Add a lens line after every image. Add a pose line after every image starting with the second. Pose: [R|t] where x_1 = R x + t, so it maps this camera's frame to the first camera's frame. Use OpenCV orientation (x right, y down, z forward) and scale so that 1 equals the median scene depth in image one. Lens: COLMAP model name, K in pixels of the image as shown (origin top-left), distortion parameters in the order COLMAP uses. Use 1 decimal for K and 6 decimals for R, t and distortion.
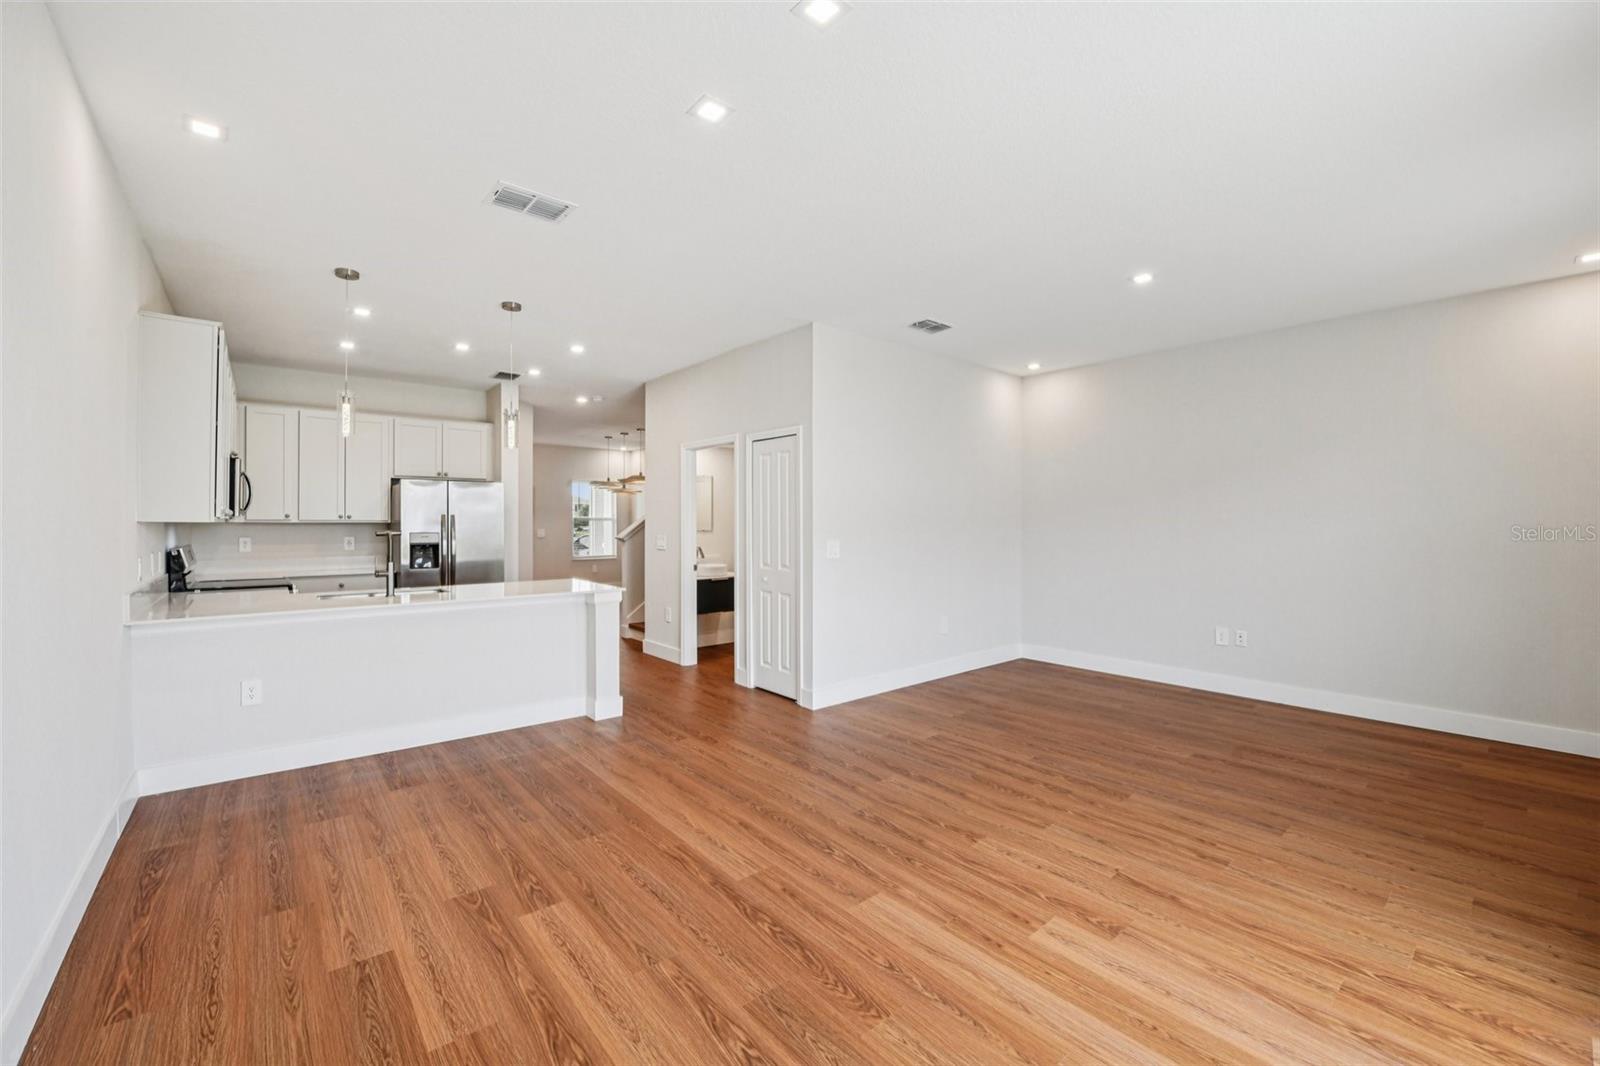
lens RADIAL K [[644.5, 0, 794.4], [0, 644.5, 520.1], [0, 0, 1]] dist [-0.017449, -0.000825]
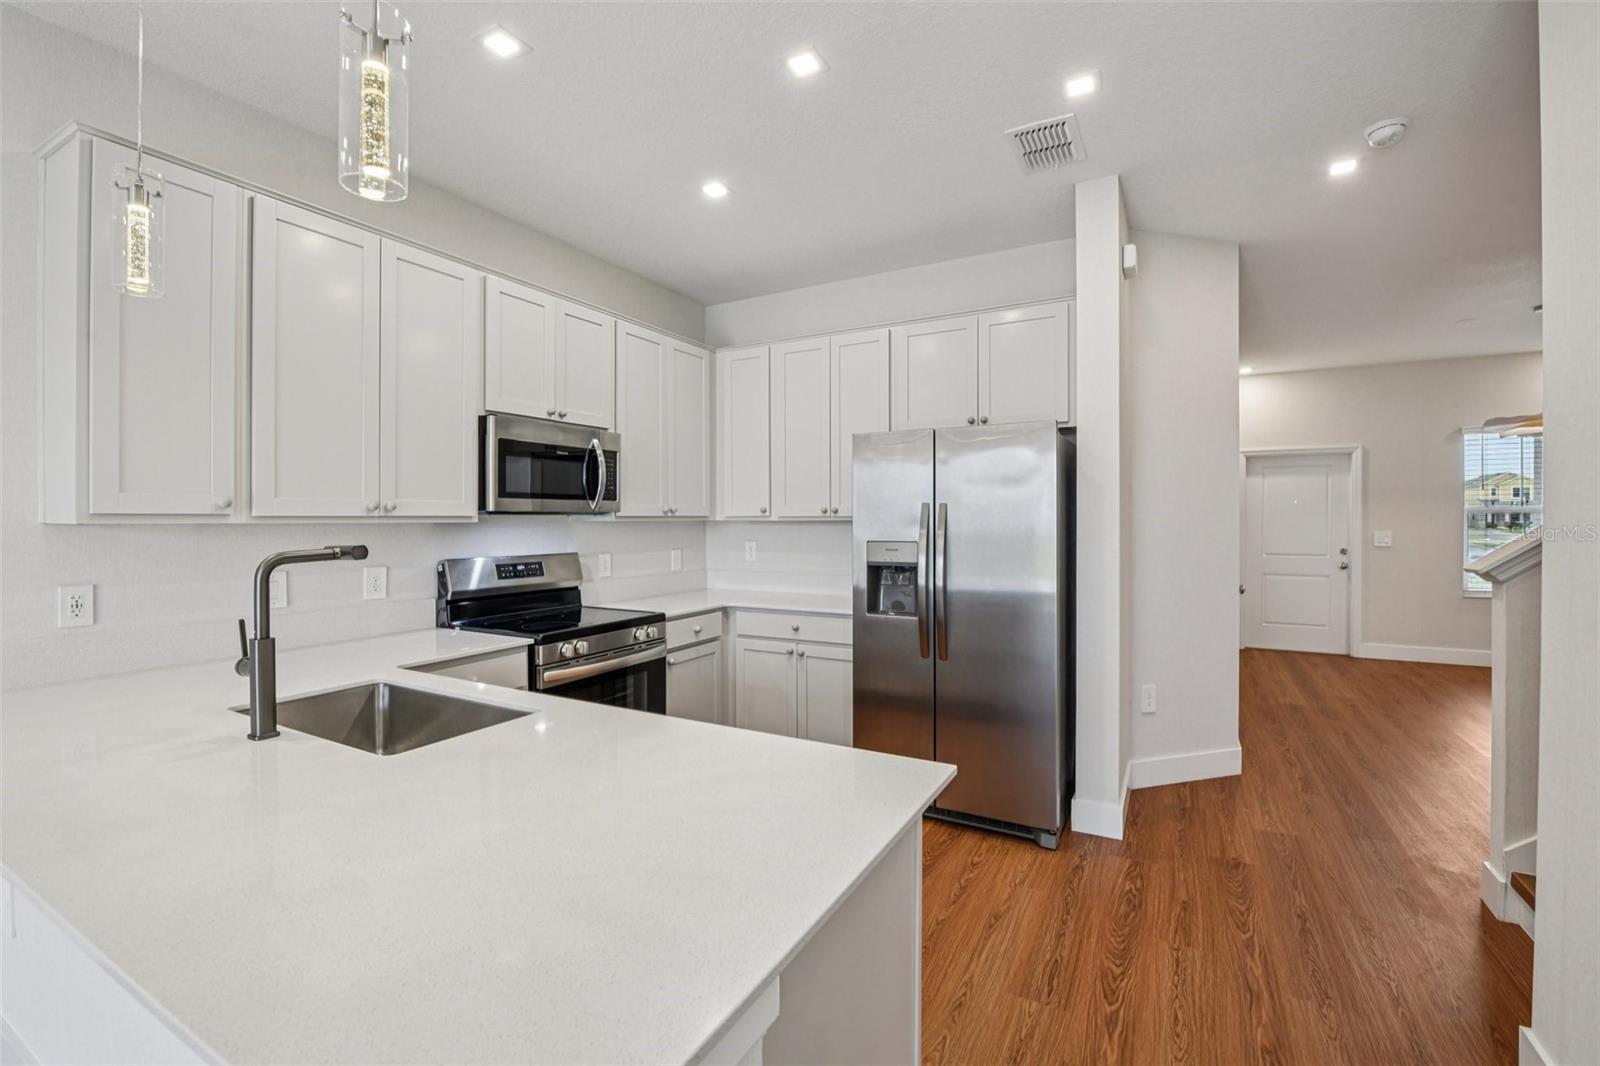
lens RADIAL K [[684.3, 0, 801.0], [0, 684.3, 522.7], [0, 0, 1]] dist [-0.019128, -0.000219]
pose [[0.361839, 0.000682, -0.932240, -0.188977], [0.008800, 0.999953, 0.004148, 0.004876], [0.932199, -0.009705, 0.361816, 1.175369]]
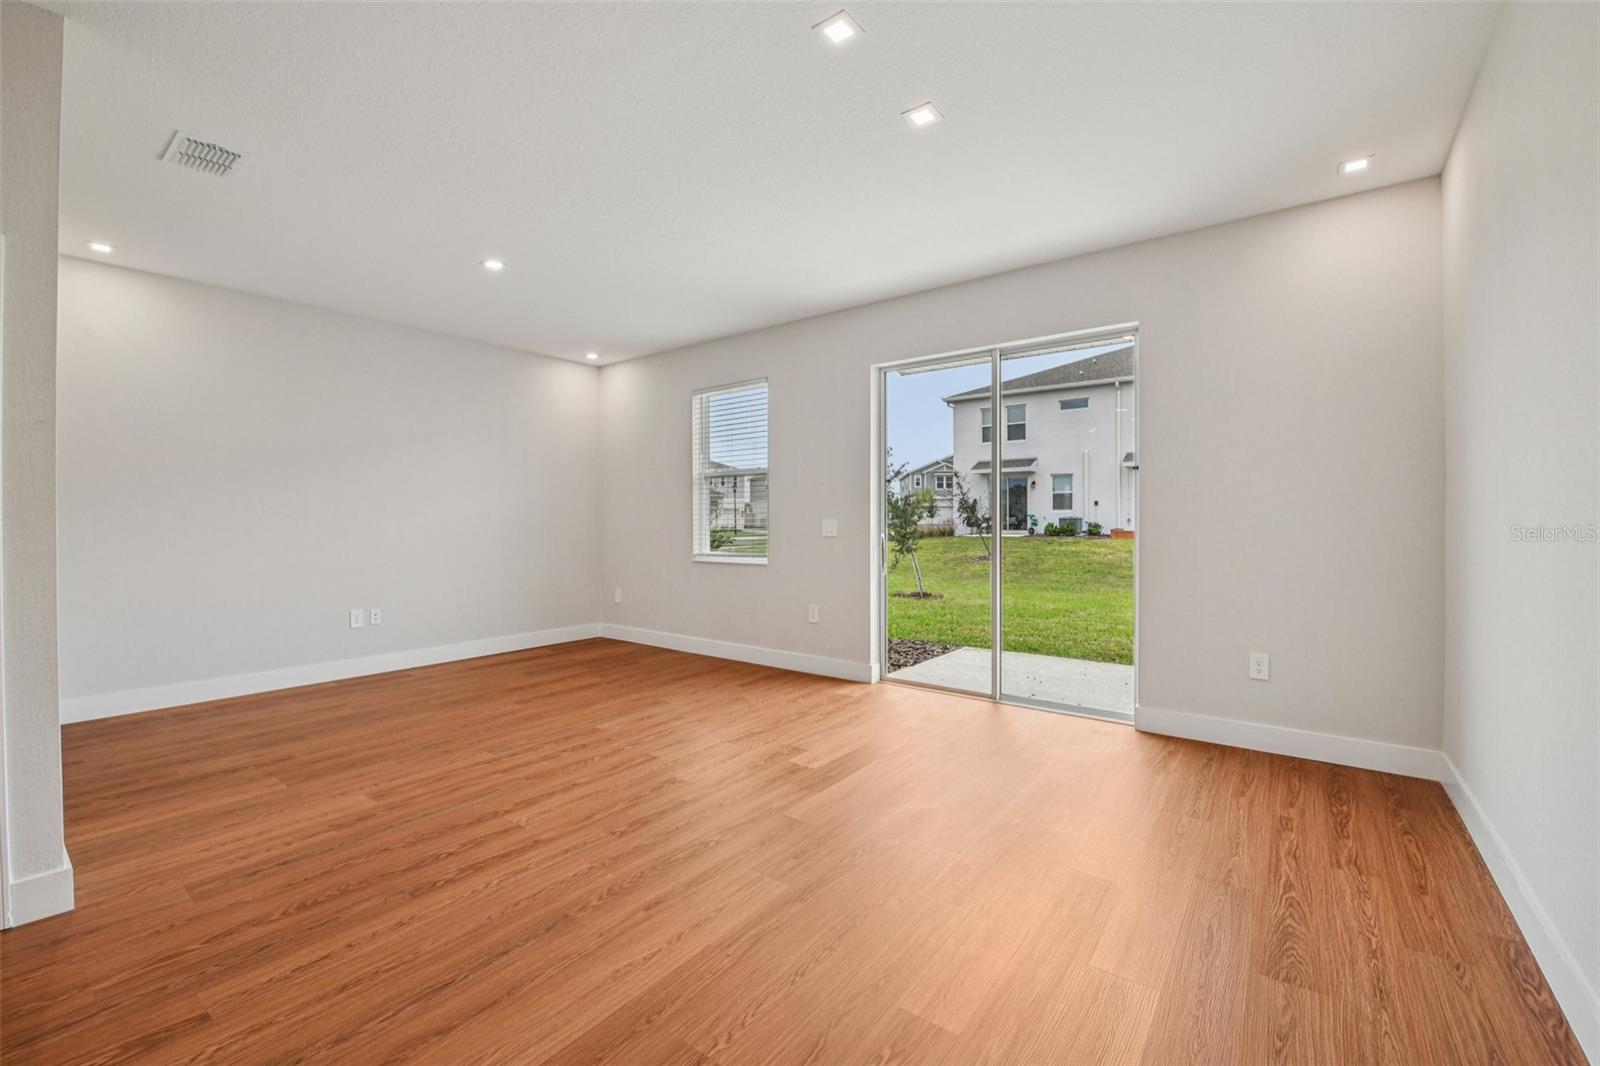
lens RADIAL K [[663.1, 0, 801.4], [0, 663.1, 516.9], [0, 0, 1]] dist [-0.012878, -0.000233]
pose [[-0.227697, 0.002411, 0.973729, -0.609360], [-0.001010, 0.999996, -0.002712, 0.037781], [-0.973731, -0.001601, -0.227694, 0.746425]]
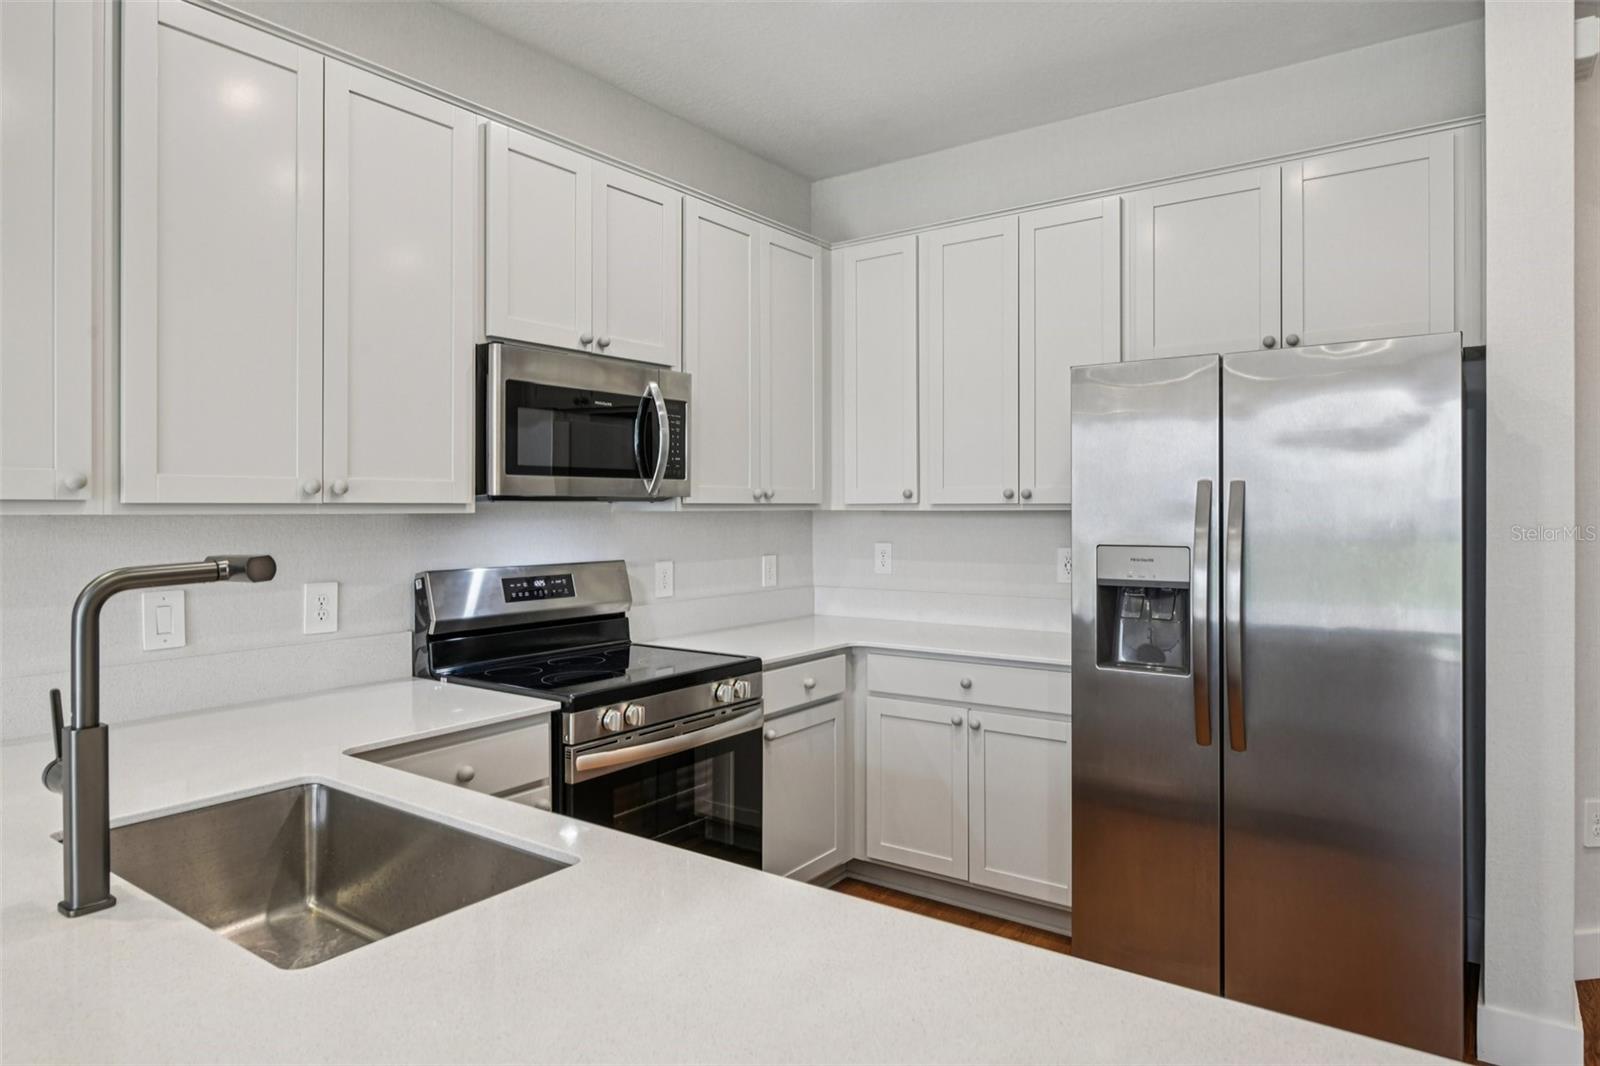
lens RADIAL K [[956.2, 0, 798.0], [0, 956.2, 508.5], [0, 0, 1]] dist [-0.002901, -0.000129]
pose [[0.244387, -0.003949, -0.969670, -0.313742], [0.008601, 0.999961, -0.001905, 0.004437], [0.969640, -0.007875, 0.244412, 1.170696]]
